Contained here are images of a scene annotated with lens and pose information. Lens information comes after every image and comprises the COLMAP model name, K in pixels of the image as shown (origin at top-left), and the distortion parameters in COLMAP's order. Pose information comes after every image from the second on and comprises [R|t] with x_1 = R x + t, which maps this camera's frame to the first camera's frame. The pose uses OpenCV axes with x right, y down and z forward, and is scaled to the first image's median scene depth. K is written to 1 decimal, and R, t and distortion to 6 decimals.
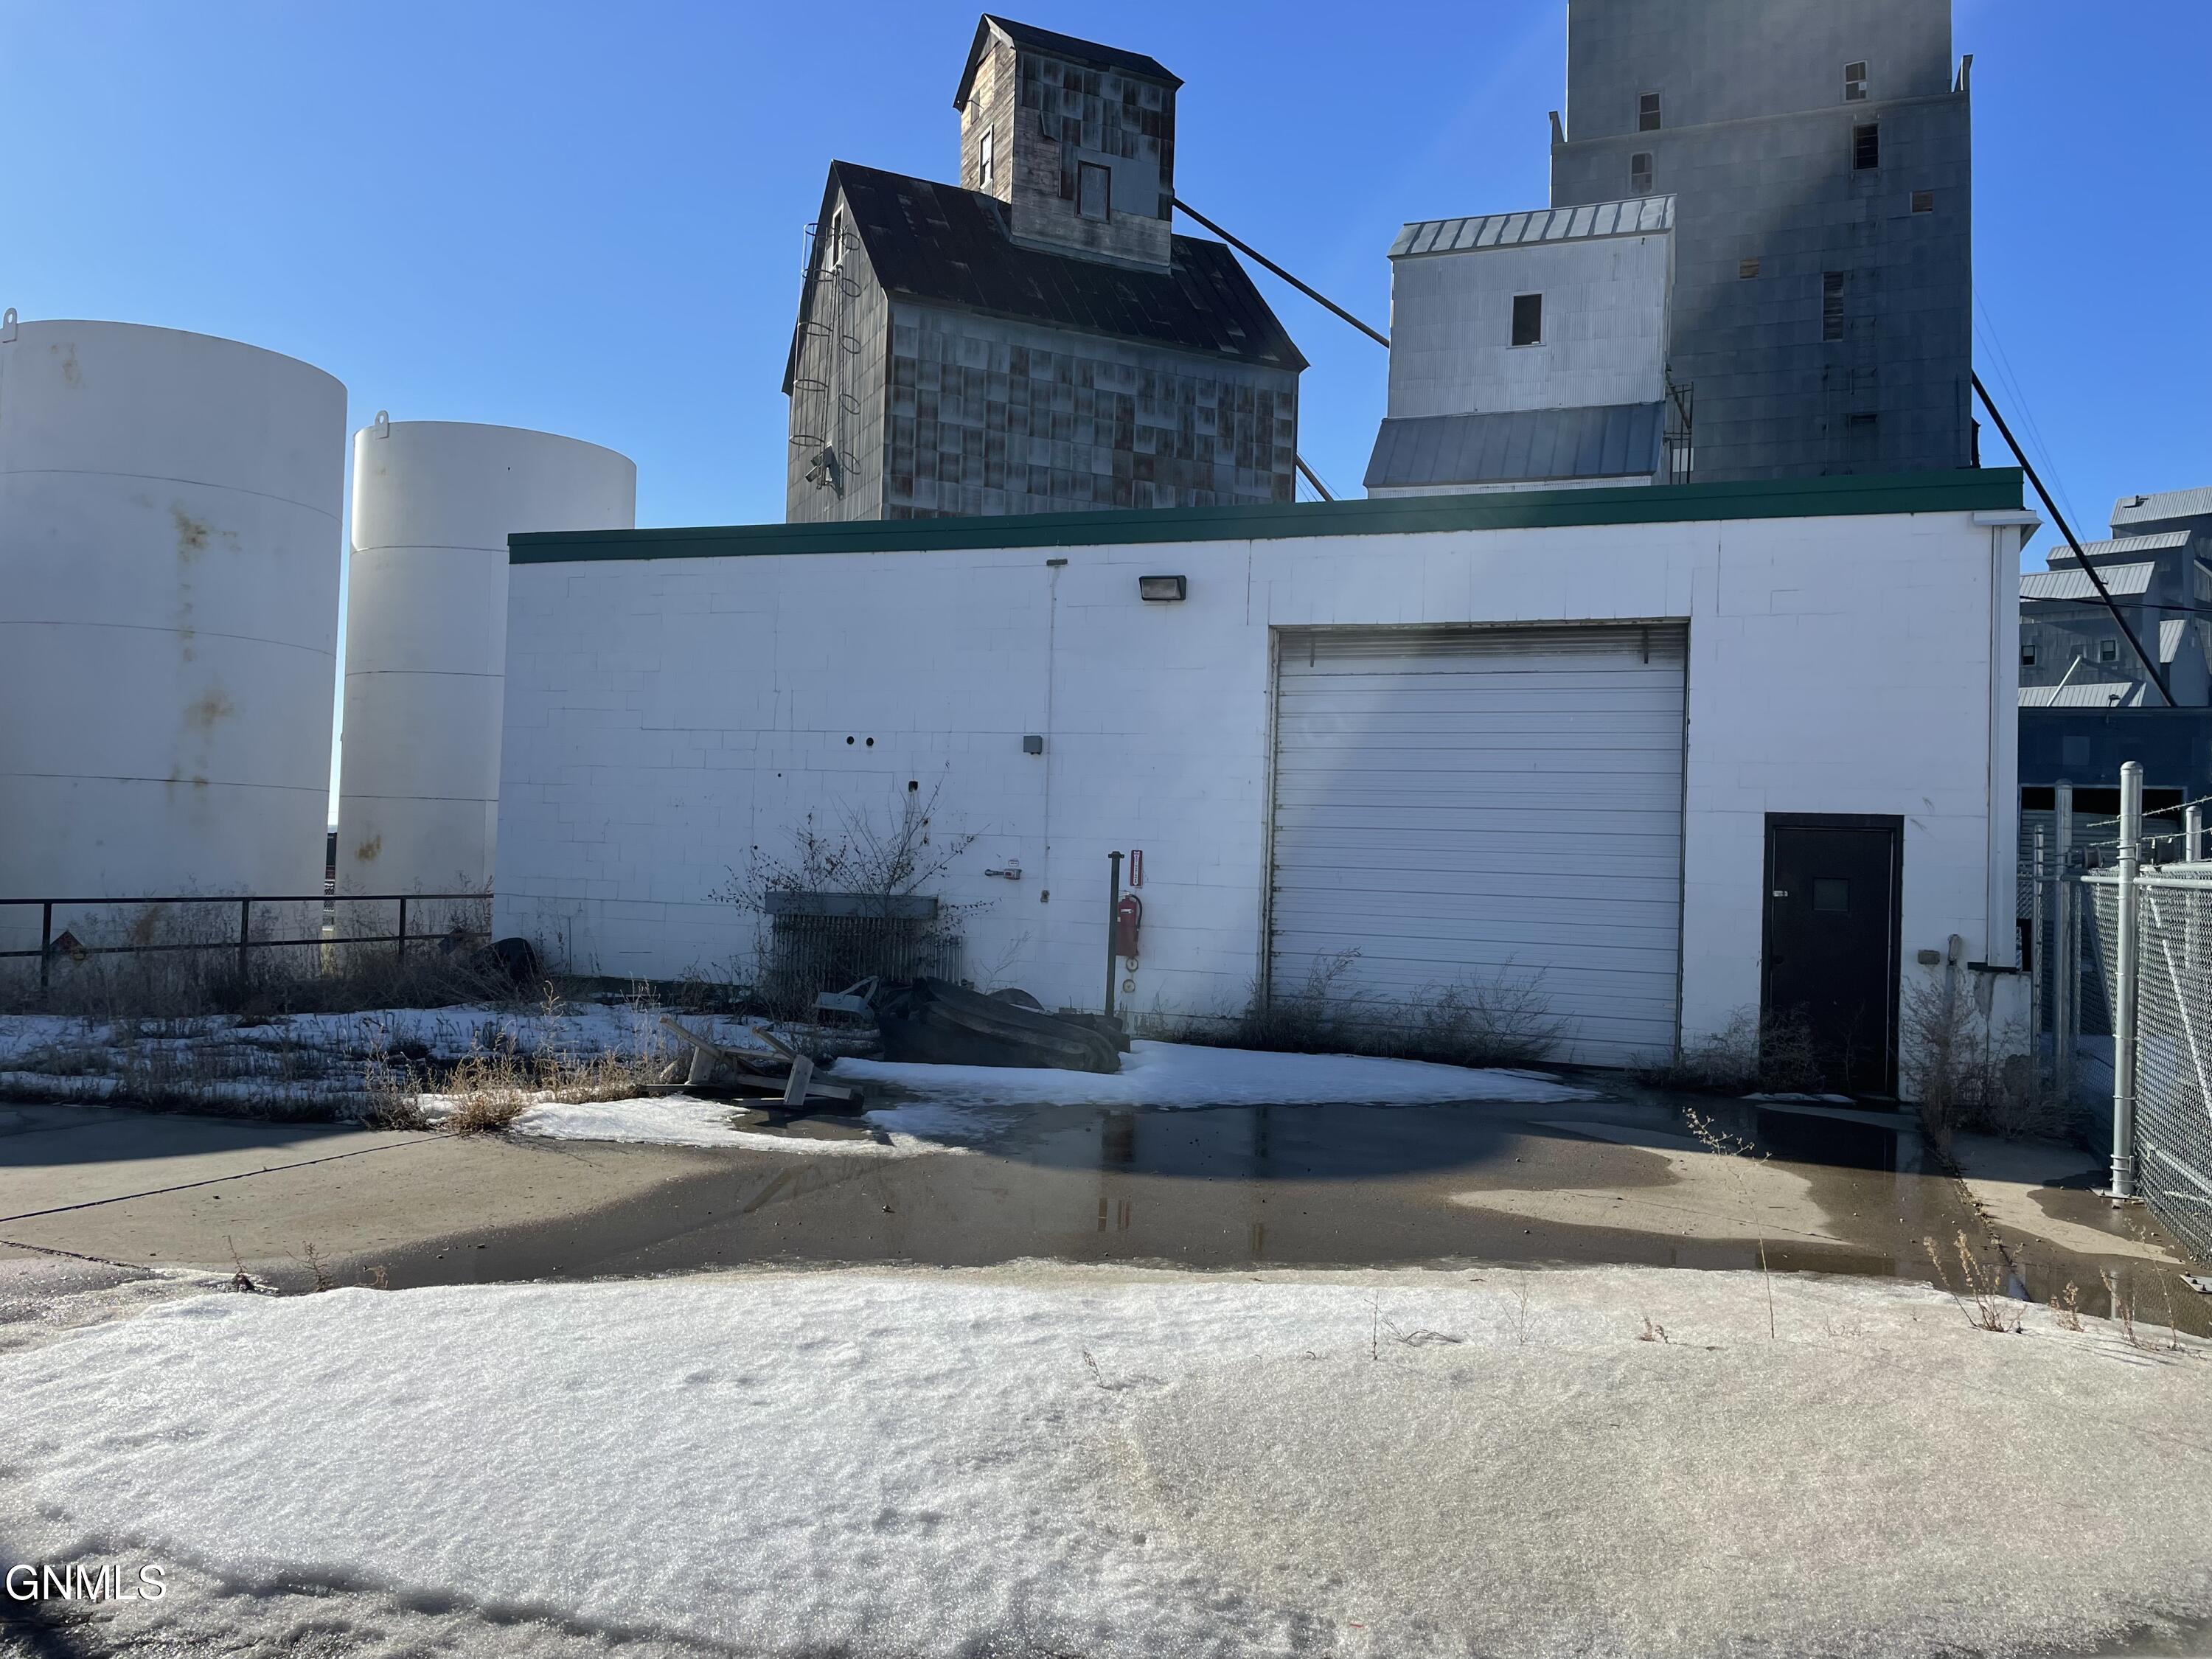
lens RADIAL K [[1656.5, 0, 1106.7], [0, 1656.5, 821.6], [0, 0, 1]] dist [0.066775, -0.069024]
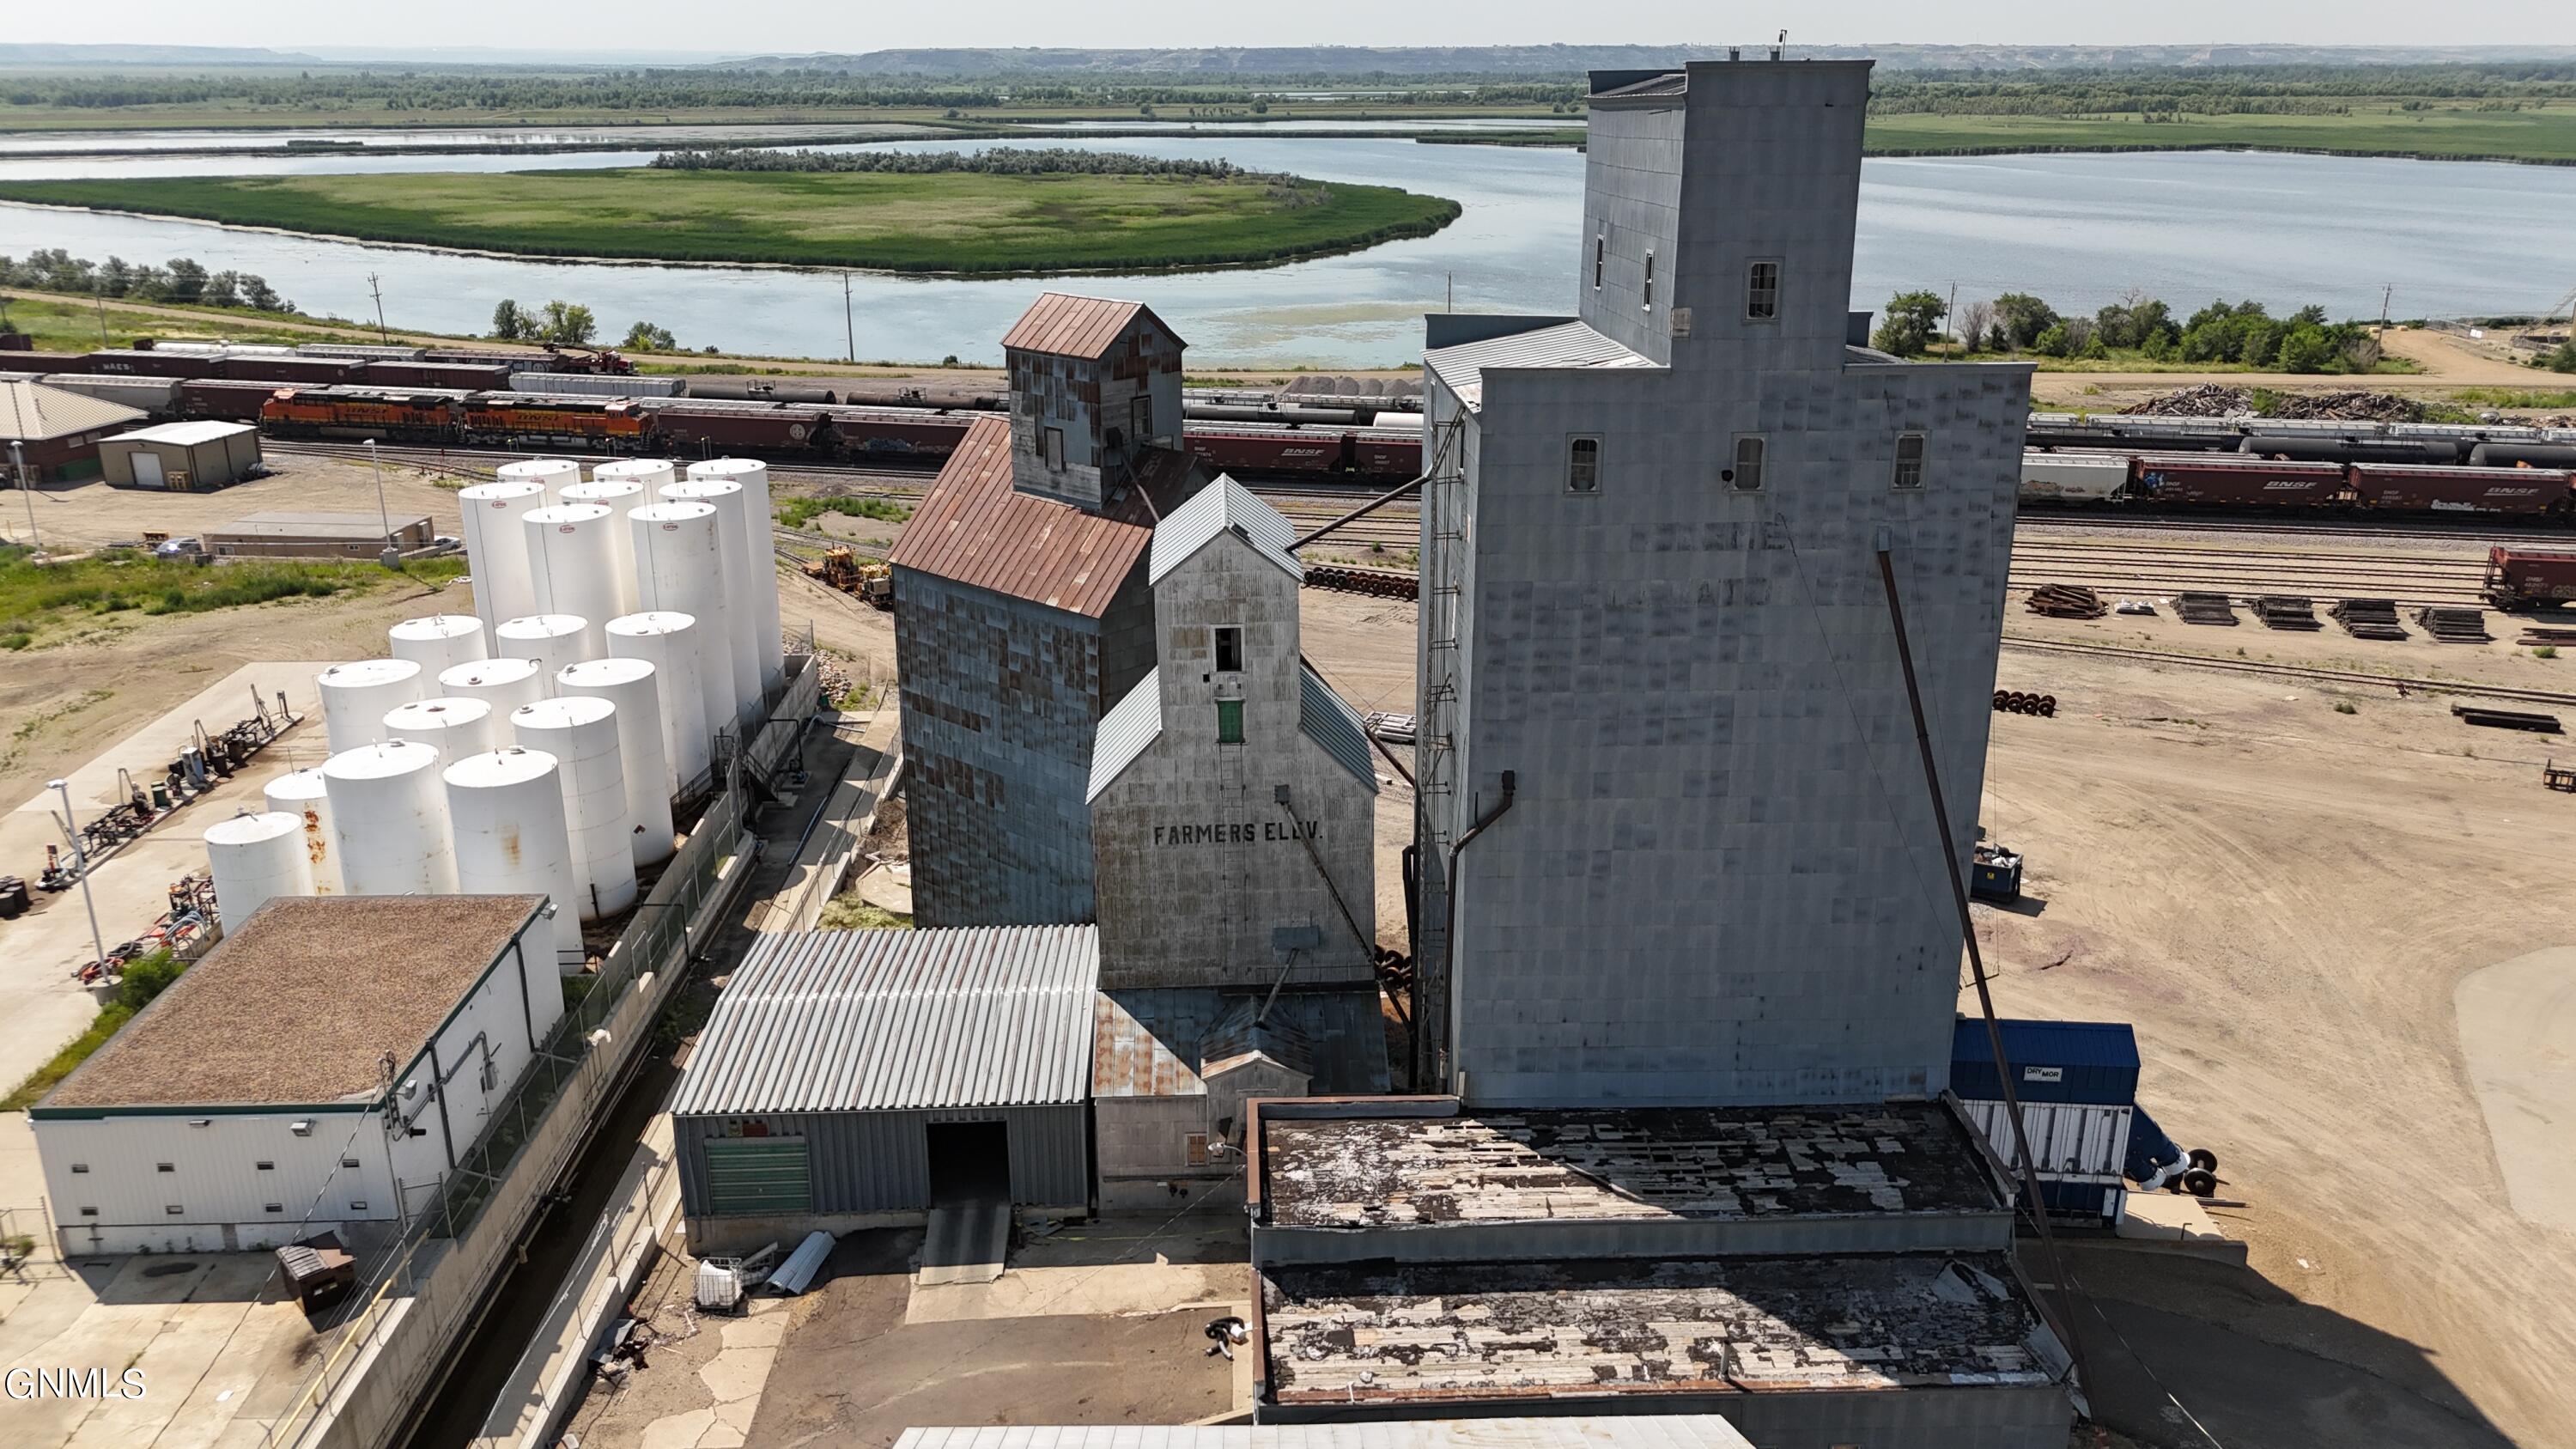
lens RADIAL K [[1899.2, 0, 1291.9], [0, 1899.2, 715.1], [0, 0, 1]] dist [0.070078, -0.066090]
pose [[0.401263, 0.263519, -0.877238, 1.502752], [0.032016, 0.953101, 0.300953, -0.649097], [0.915403, -0.148847, 0.374007, 0.601311]]
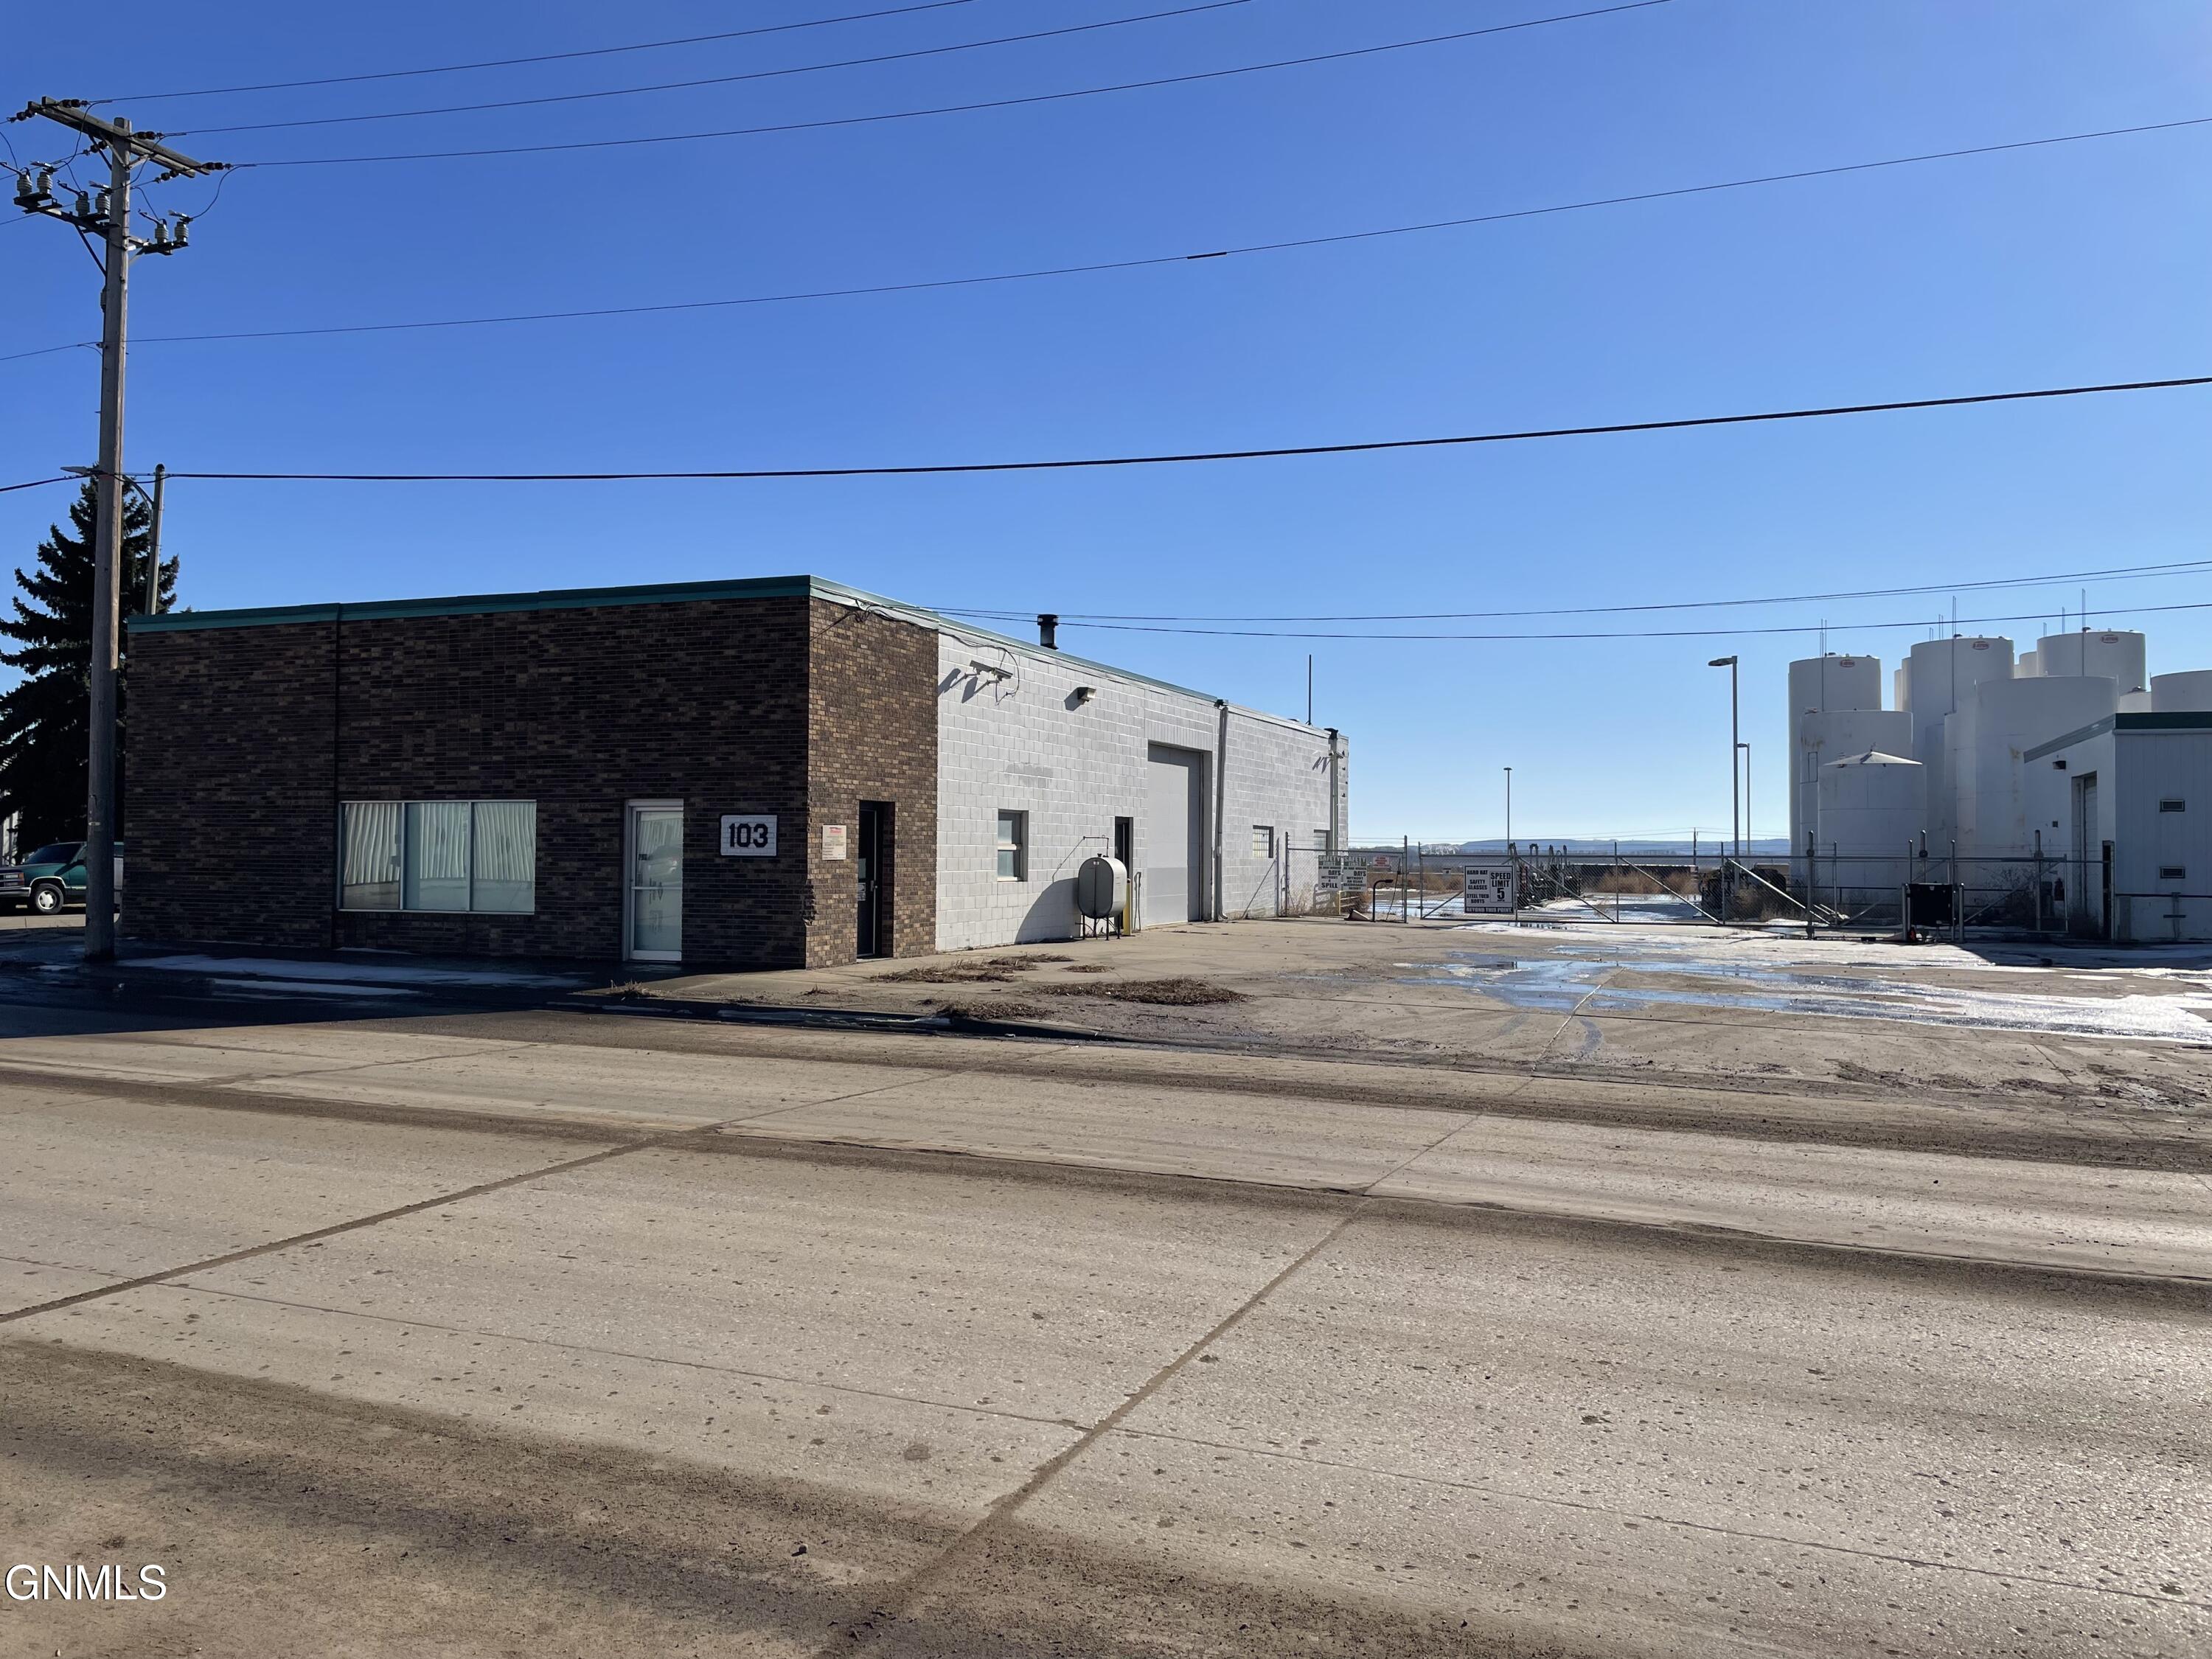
lens RADIAL K [[1656.5, 0, 1095.8], [0, 1656.5, 826.1], [0, 0, 1]] dist [0.066775, -0.069024]
pose [[-0.006197, -0.056856, -0.998363, 0.966312], [0.014640, 0.998270, -0.056941, 0.032241], [0.999874, -0.014969, -0.005354, -0.202648]]
